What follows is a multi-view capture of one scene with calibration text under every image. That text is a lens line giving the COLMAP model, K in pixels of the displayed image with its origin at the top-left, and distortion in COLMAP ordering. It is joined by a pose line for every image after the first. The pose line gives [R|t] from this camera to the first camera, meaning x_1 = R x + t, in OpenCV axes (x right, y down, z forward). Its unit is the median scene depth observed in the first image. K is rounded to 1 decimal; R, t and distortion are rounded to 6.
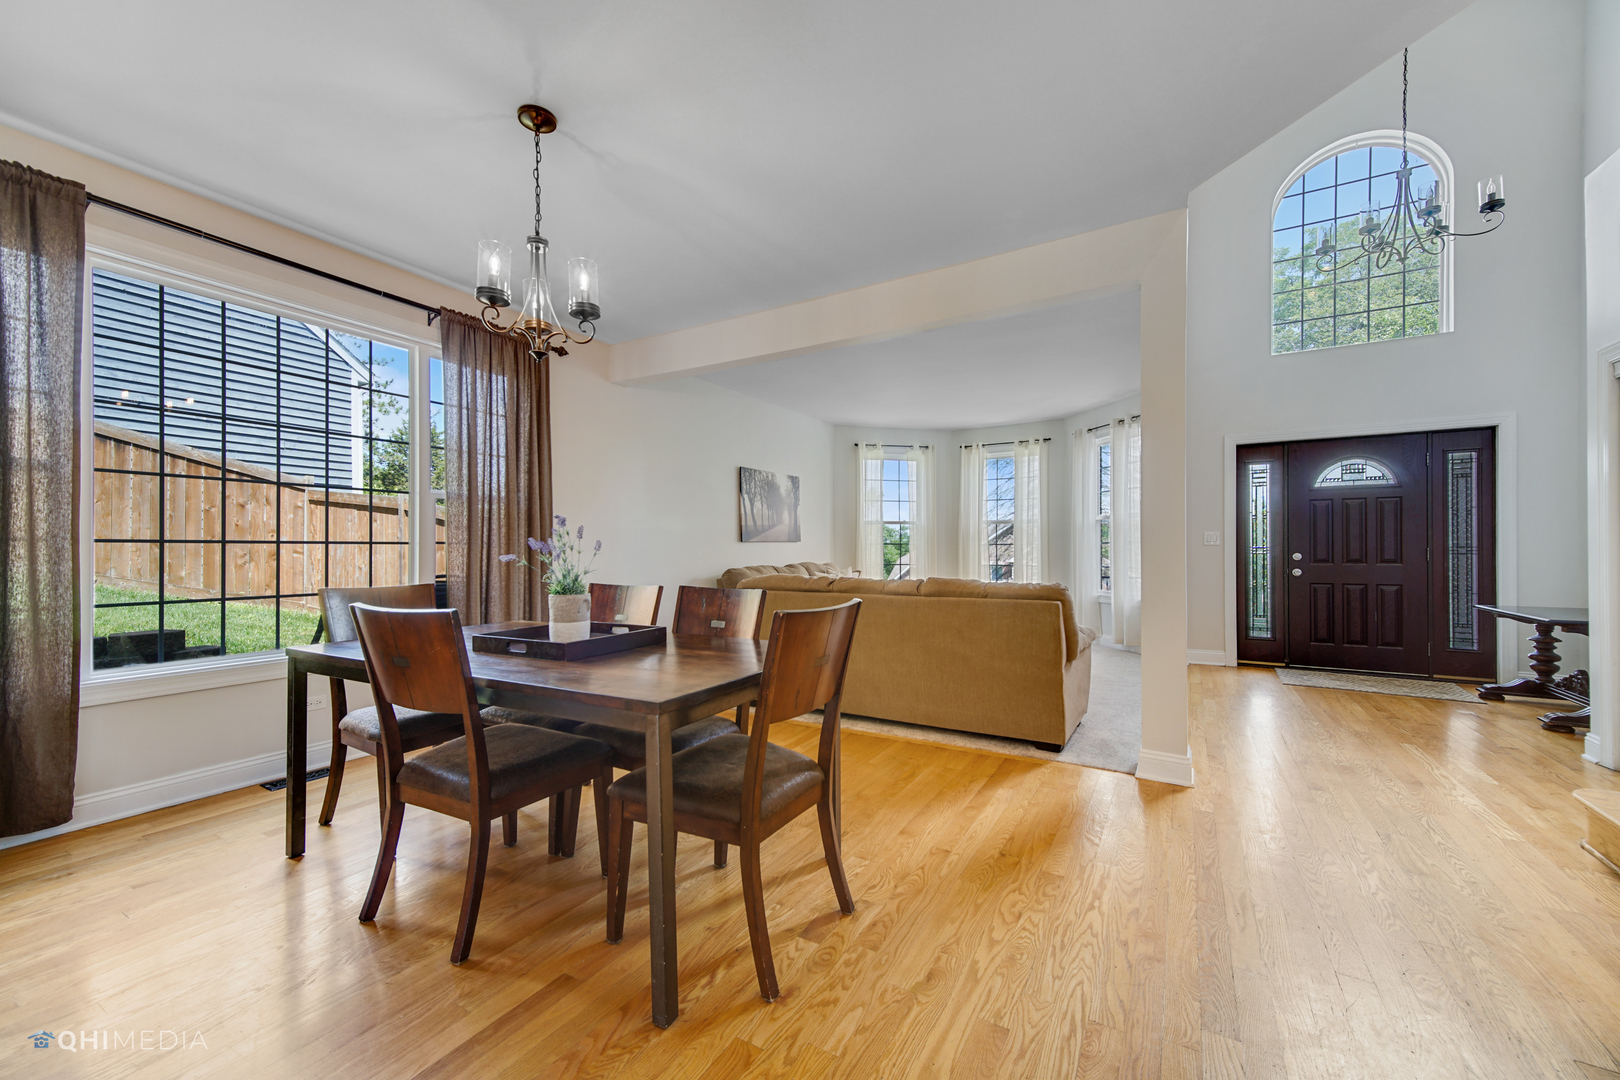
lens RADIAL K [[641.5, 0, 811.6], [0, 641.5, 546.0], [0, 0, 1]] dist [0.022378, -0.000145]
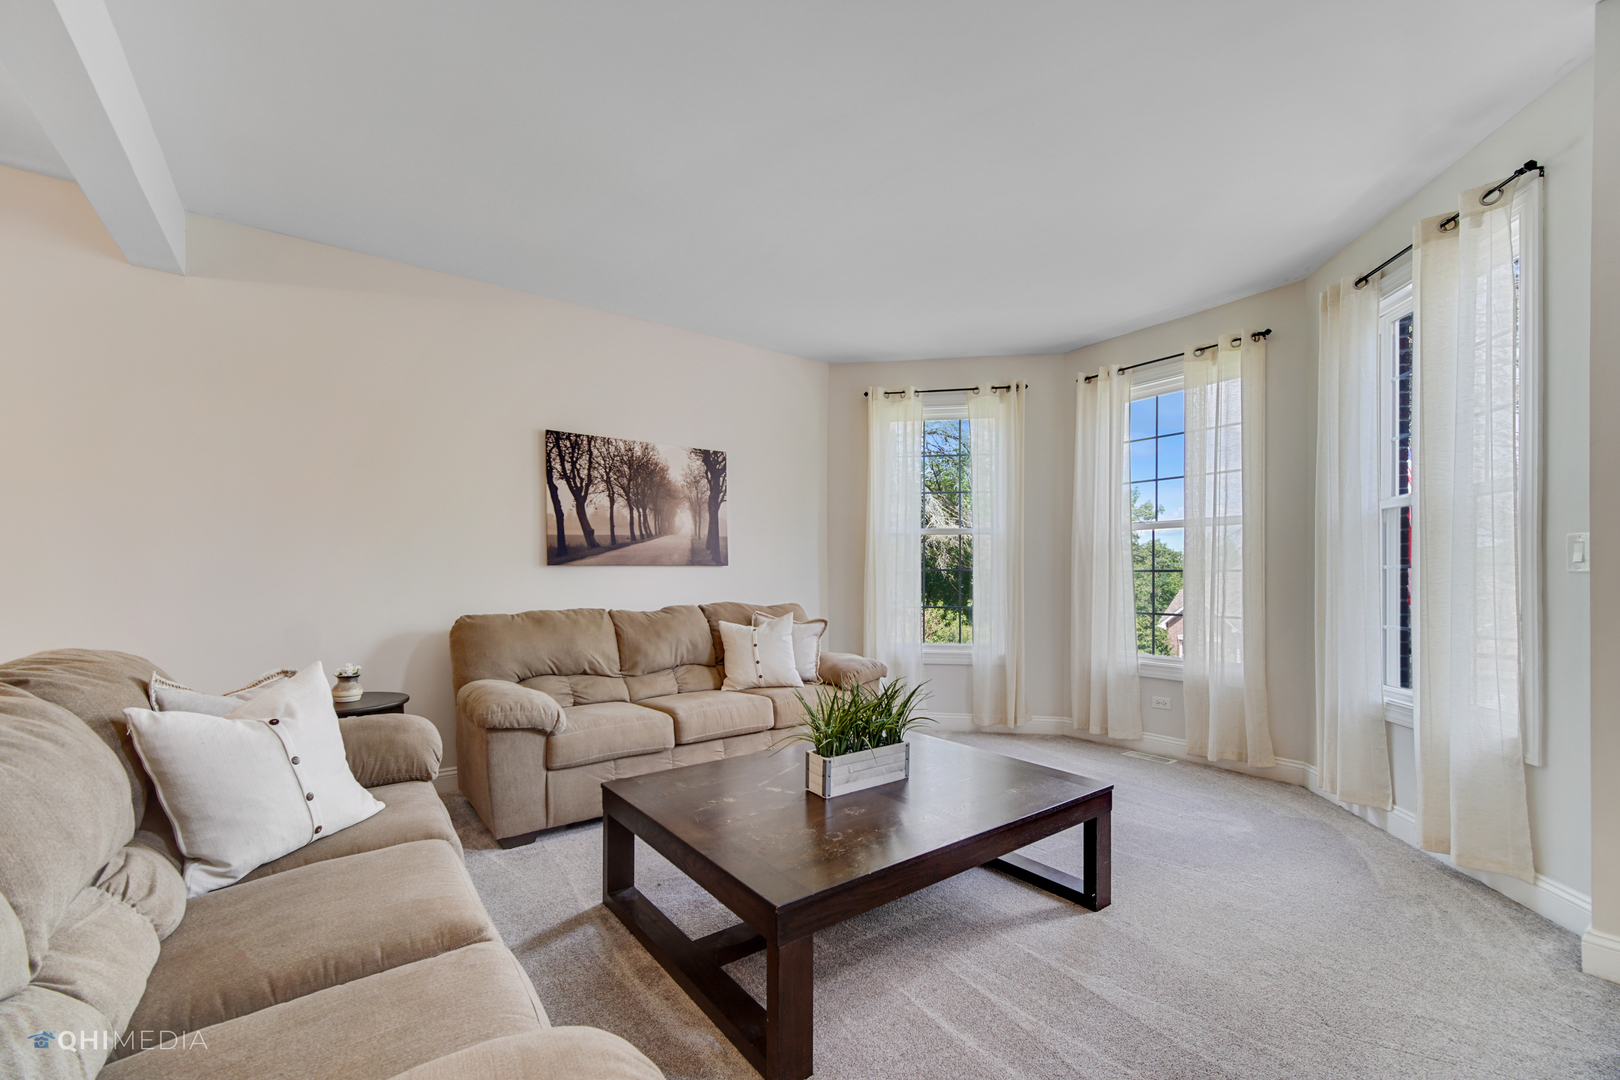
lens RADIAL K [[667.4, 0, 803.0], [0, 667.4, 577.6], [0, 0, 1]] dist [0.000100, -0.000096]
pose [[0.914065, 0.003437, -0.405553, 0.293940], [-0.001510, 0.999986, 0.005072, 0.000529], [0.405564, -0.004024, 0.914058, 0.502060]]
